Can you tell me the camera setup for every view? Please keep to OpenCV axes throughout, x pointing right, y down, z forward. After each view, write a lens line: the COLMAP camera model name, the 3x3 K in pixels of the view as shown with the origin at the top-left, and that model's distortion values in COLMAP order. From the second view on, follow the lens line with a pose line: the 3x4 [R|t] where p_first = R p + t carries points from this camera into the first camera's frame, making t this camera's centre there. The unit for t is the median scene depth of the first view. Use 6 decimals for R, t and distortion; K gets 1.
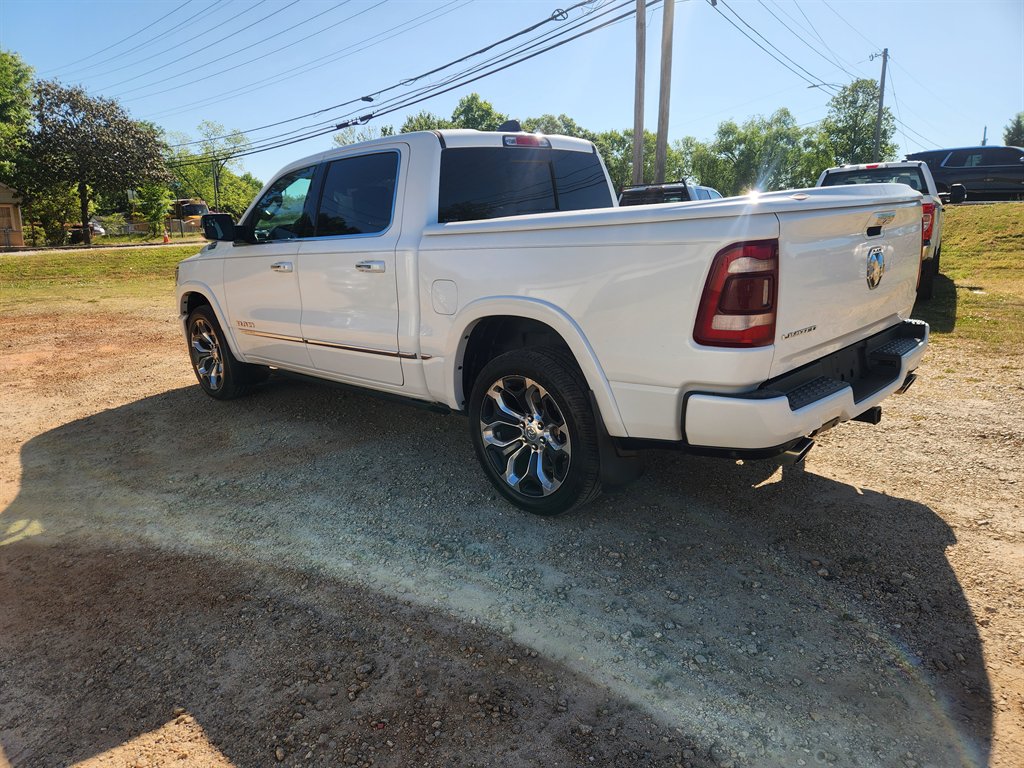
lens RADIAL K [[740.9, 0, 512.0], [0, 740.9, 390.6], [0, 0, 1]] dist [0.067413, -0.065151]
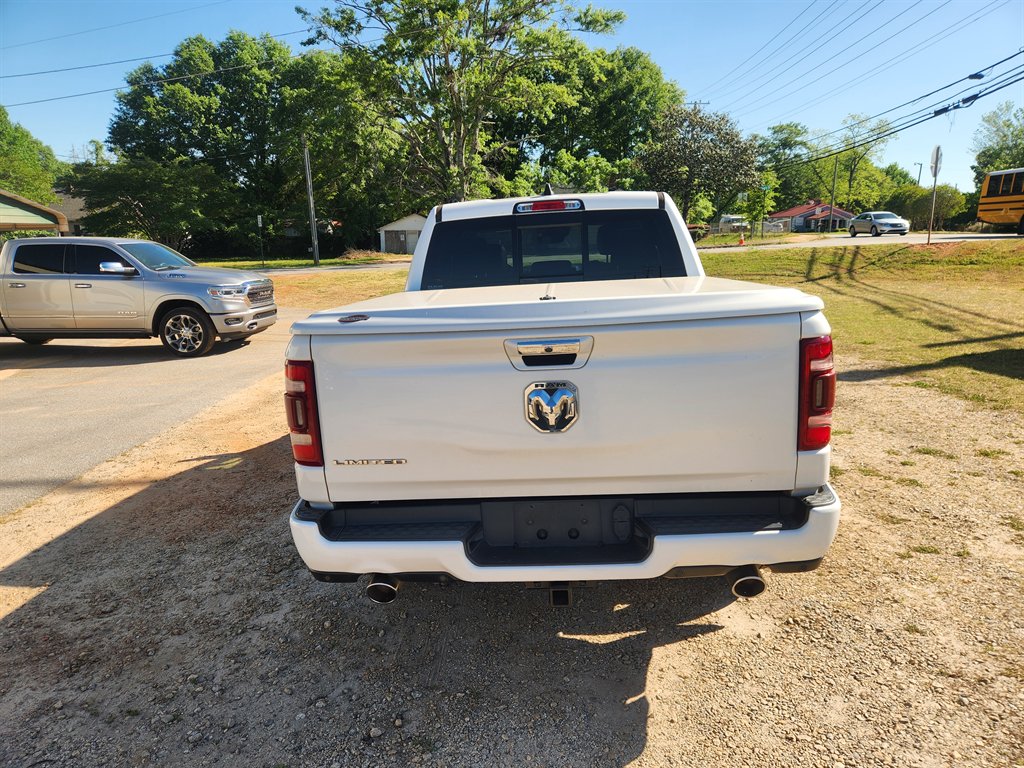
lens RADIAL K [[740.9, 0, 512.0], [0, 740.9, 390.6], [0, 0, 1]] dist [0.067413, -0.065151]
pose [[0.613738, 0.173650, -0.770176, 0.197077], [-0.156064, 0.982947, 0.097259, -0.046858], [0.773932, 0.060505, 0.630372, 0.093670]]
